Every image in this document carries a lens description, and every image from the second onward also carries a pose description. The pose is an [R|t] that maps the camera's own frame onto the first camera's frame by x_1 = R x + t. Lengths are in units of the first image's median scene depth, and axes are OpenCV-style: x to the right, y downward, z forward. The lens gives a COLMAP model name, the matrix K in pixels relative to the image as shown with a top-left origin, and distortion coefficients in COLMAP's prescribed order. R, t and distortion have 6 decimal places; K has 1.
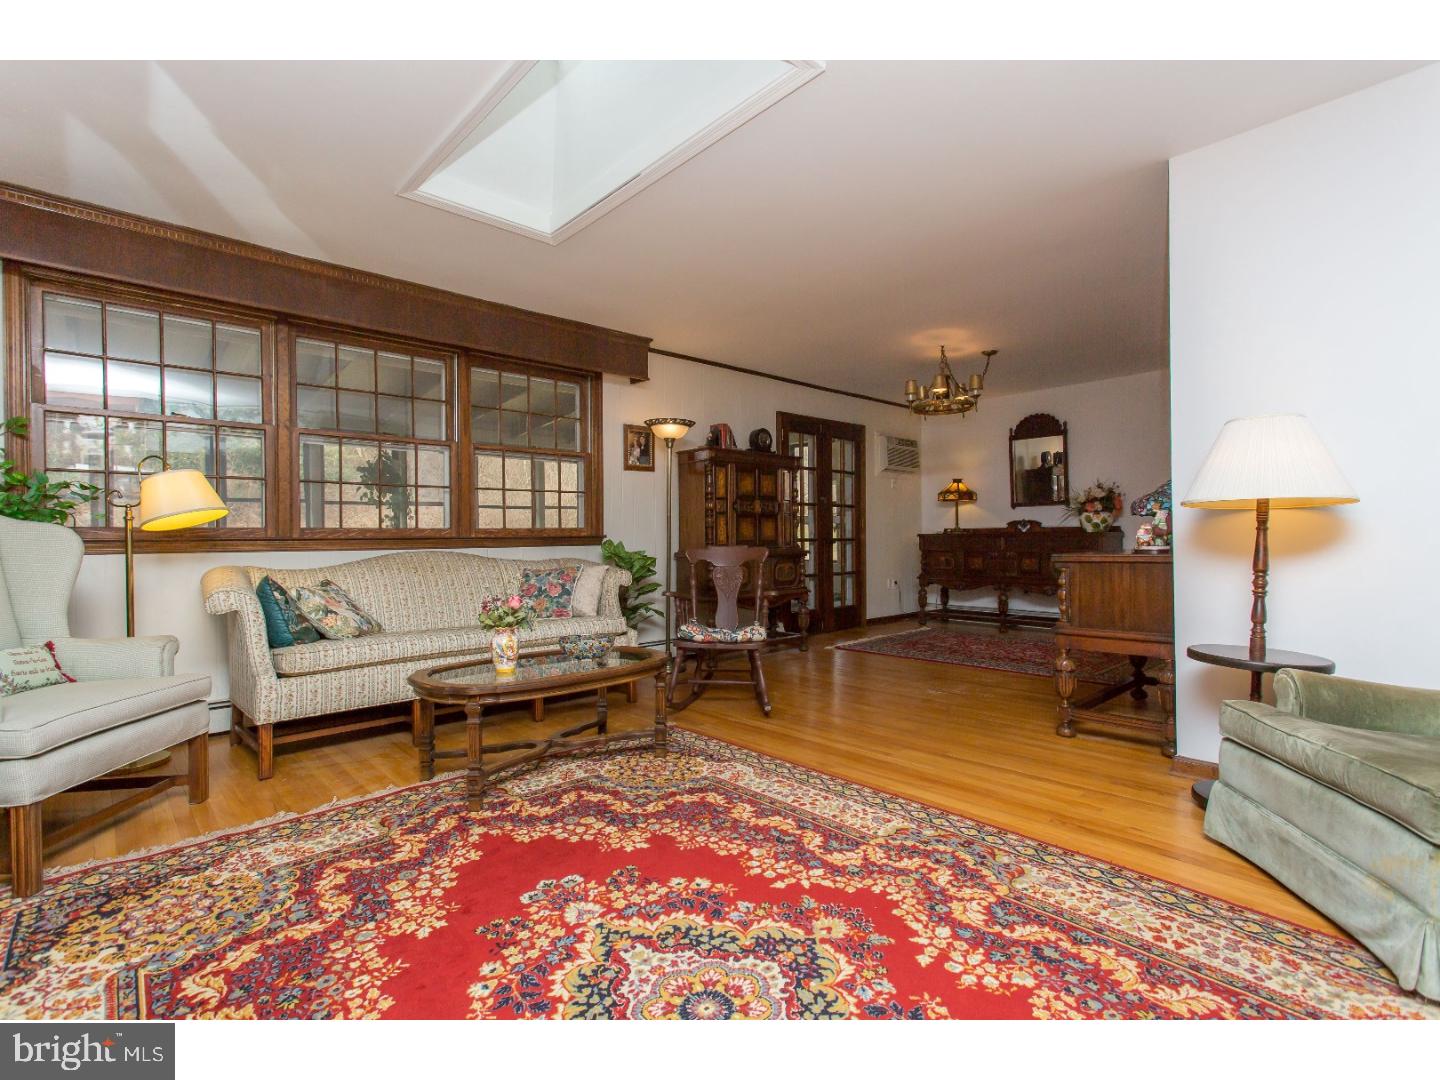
lens RADIAL K [[677.2, 0, 714.8], [0, 677.2, 536.8], [0, 0, 1]] dist [0.000025, 0.000473]
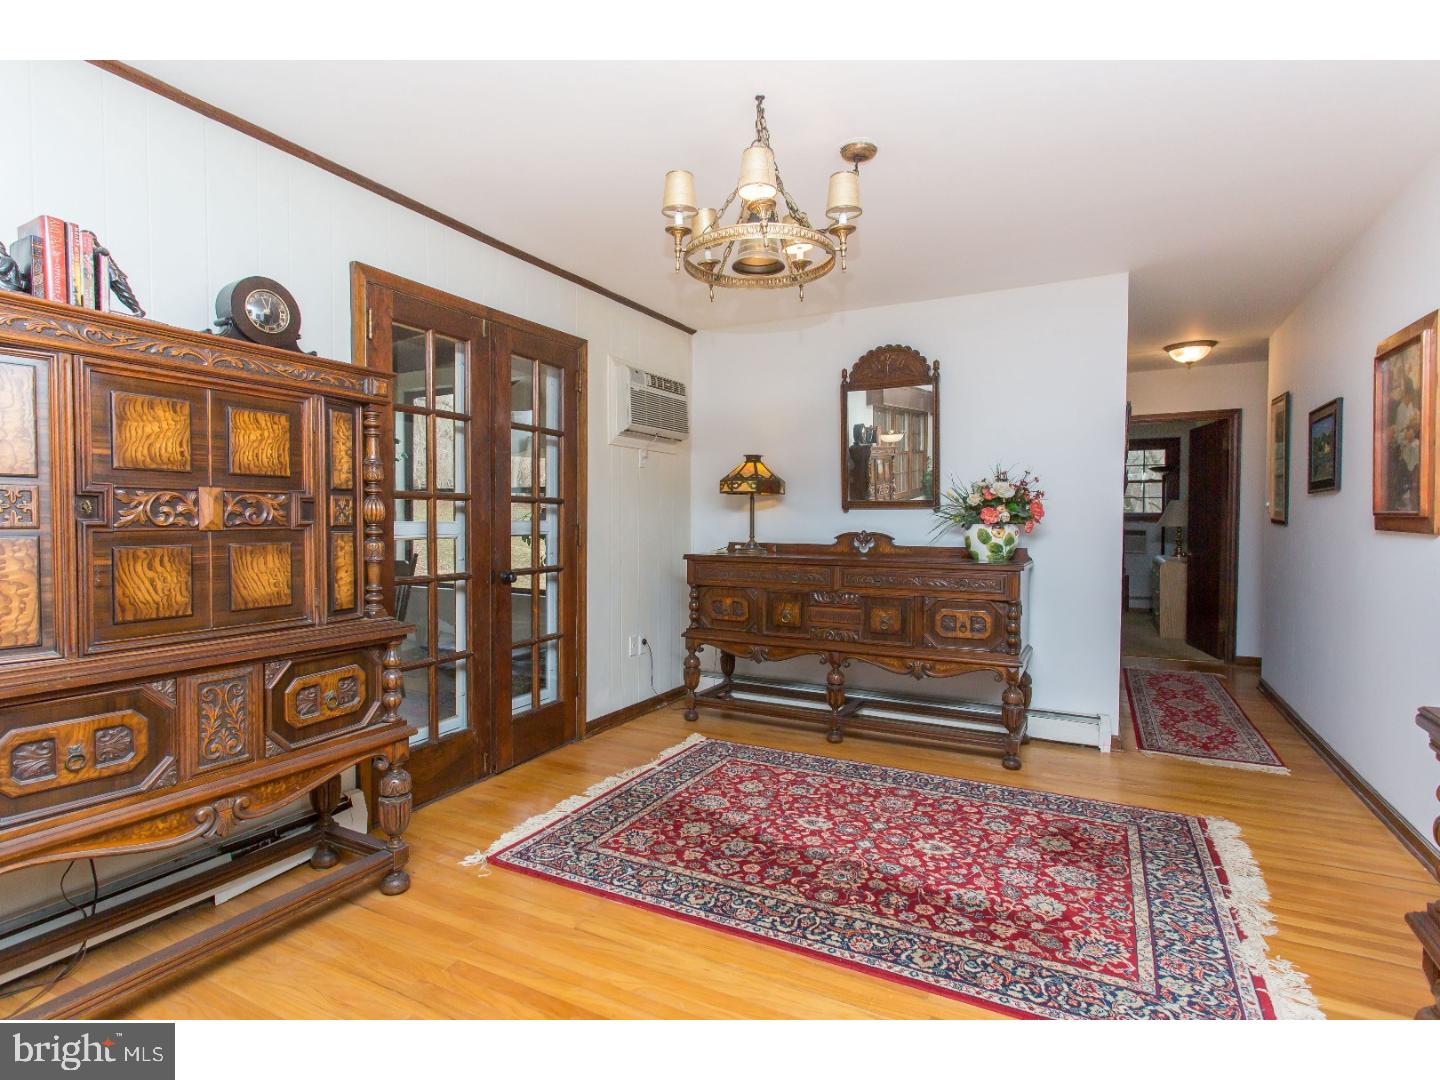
lens RADIAL K [[677.2, 0, 714.8], [0, 677.2, 536.8], [0, 0, 1]] dist [0.000025, 0.000473]
pose [[0.938774, 0.003461, 0.344517, 0.409497], [-0.013825, 0.999523, 0.027632, -0.099447], [-0.344257, -0.030703, 0.938373, 1.456097]]
